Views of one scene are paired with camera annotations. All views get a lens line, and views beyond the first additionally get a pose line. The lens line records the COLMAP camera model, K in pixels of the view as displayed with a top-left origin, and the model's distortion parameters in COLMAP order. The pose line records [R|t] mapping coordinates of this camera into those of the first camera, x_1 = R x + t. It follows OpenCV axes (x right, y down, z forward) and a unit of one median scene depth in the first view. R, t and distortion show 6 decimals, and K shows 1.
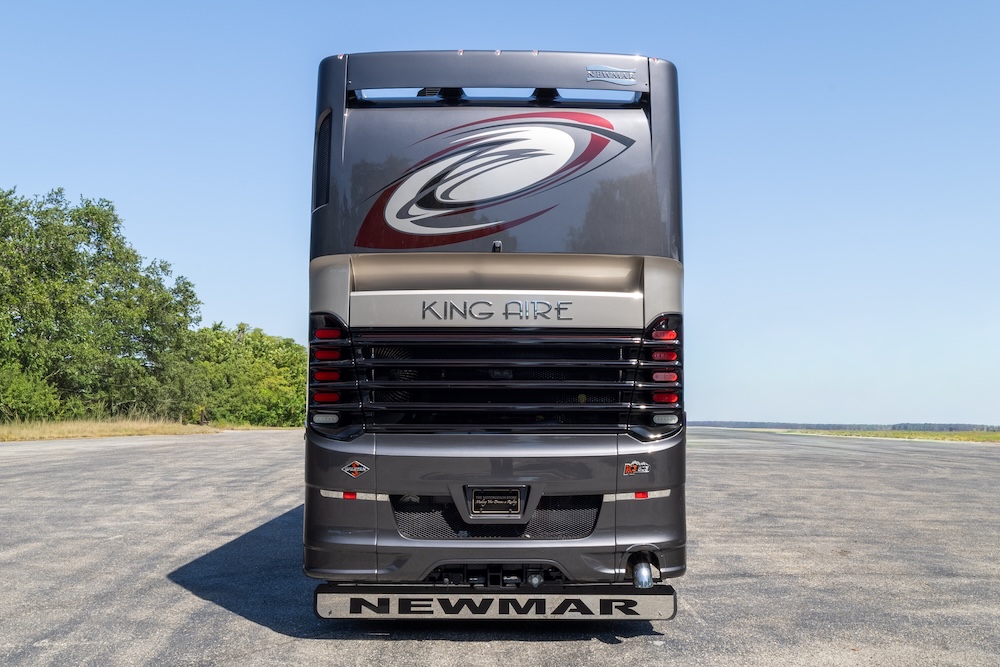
lens RADIAL K [[830.8, 0, 495.8], [0, 830.8, 338.3], [0, 0, 1]] dist [0.013218, 0.017141]
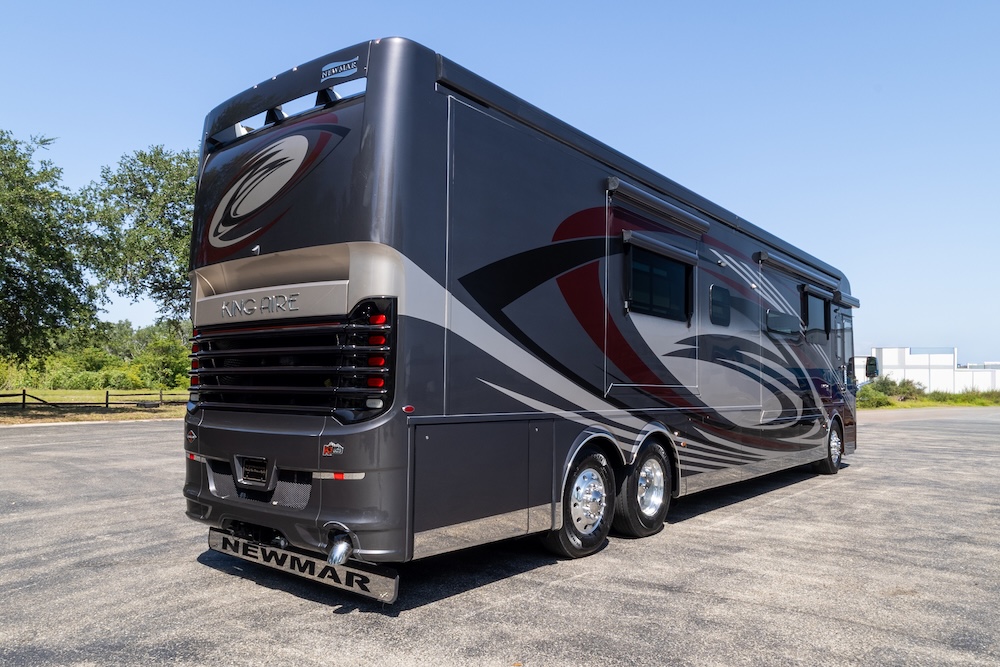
lens RADIAL K [[720.4, 0, 474.4], [0, 720.4, 352.9], [0, 0, 1]] dist [0.021608, -0.002229]
pose [[0.764053, -0.020666, -0.644822, 0.852958], [0.040612, 0.999045, 0.016103, 0.026654], [0.643874, -0.038491, 0.764163, 0.410688]]
